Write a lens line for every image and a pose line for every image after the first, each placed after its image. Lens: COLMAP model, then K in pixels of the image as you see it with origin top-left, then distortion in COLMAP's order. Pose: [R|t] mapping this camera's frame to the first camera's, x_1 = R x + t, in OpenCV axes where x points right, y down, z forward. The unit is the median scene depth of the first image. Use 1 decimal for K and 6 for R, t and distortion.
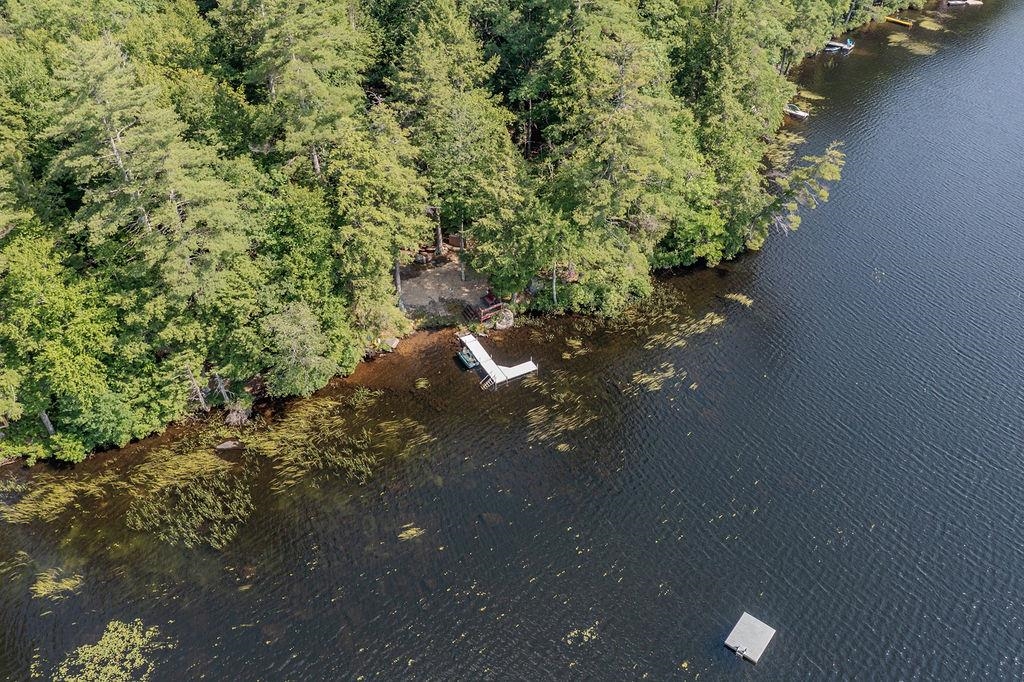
lens RADIAL K [[816.0, 0, 512.0], [0, 816.0, 341.0], [0, 0, 1]] dist [-0.009548, -0.004757]
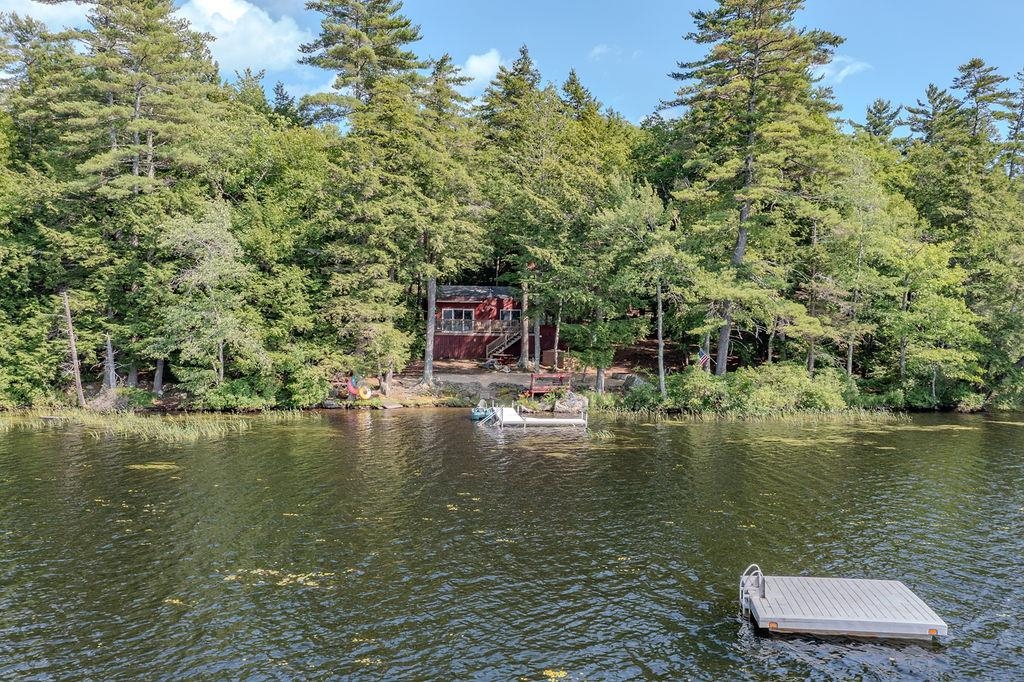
lens RADIAL K [[811.8, 0, 513.6], [0, 811.8, 337.1], [0, 0, 1]] dist [-0.012298, -0.000324]
pose [[0.925474, 0.010678, -0.378660, 0.207455], [-0.246032, 0.777016, -0.579409, 0.344901], [0.288037, 0.629391, 0.721735, 0.602044]]
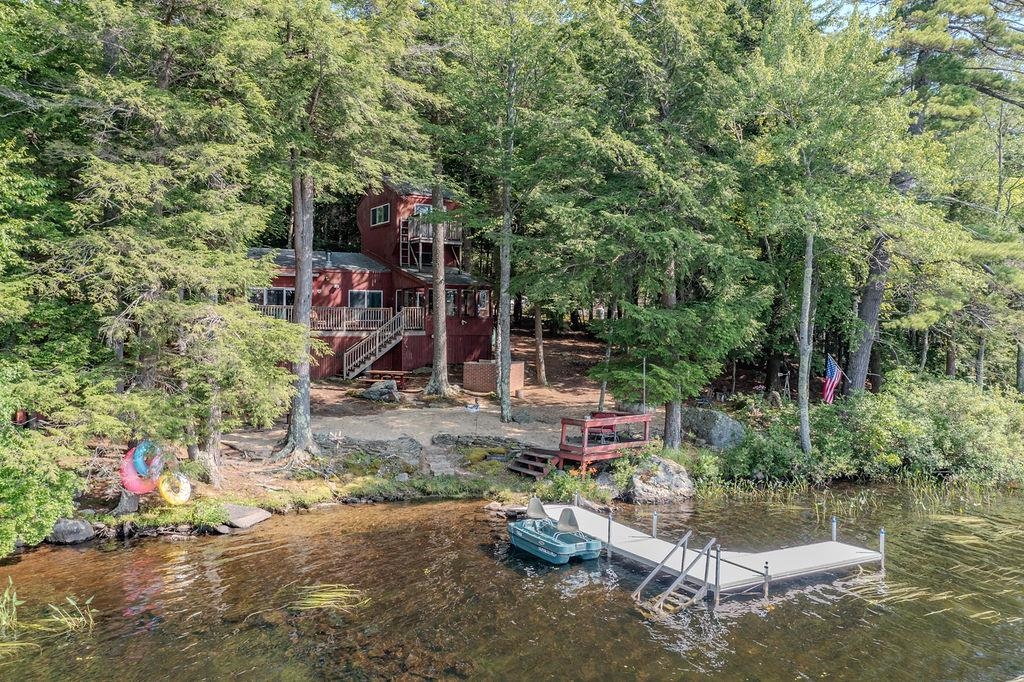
lens RADIAL K [[816.0, 0, 512.0], [0, 816.0, 341.0], [0, 0, 1]] dist [-0.009548, -0.004757]
pose [[0.999932, 0.001481, 0.011609, -0.074228], [0.006093, 0.781011, -0.624488, 0.132331], [-0.009991, 0.624516, 0.780948, 0.867622]]
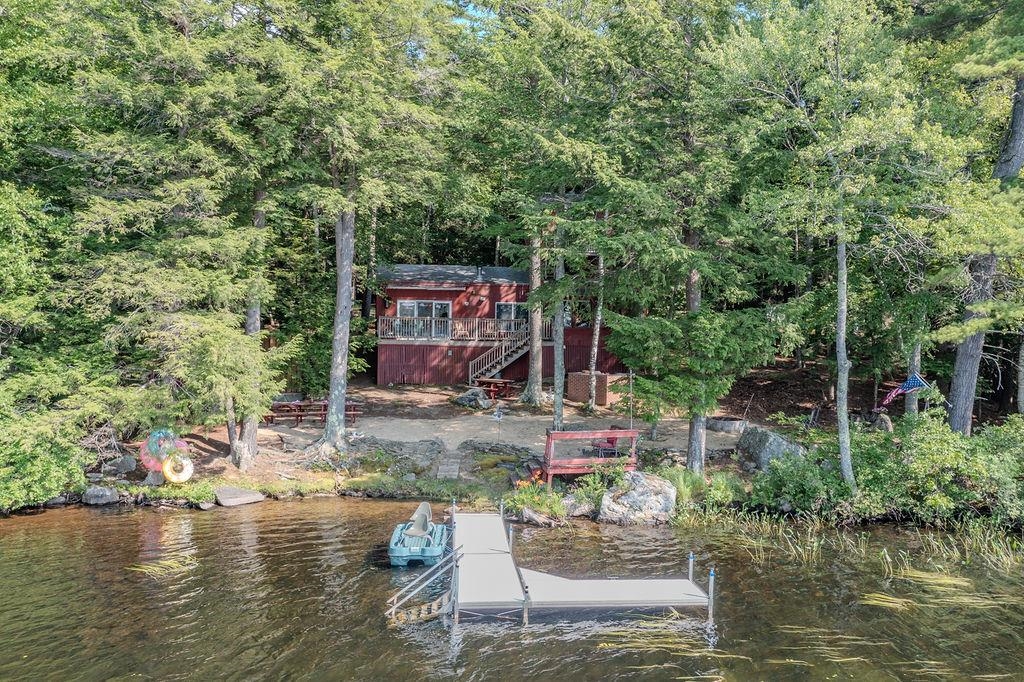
lens RADIAL K [[816.0, 0, 512.0], [0, 816.0, 341.0], [0, 0, 1]] dist [-0.009548, -0.004757]
pose [[0.917023, 0.009580, -0.398719, 0.066778], [-0.261311, 0.769680, -0.582502, 0.116234], [0.301306, 0.638357, 0.708318, 0.888613]]
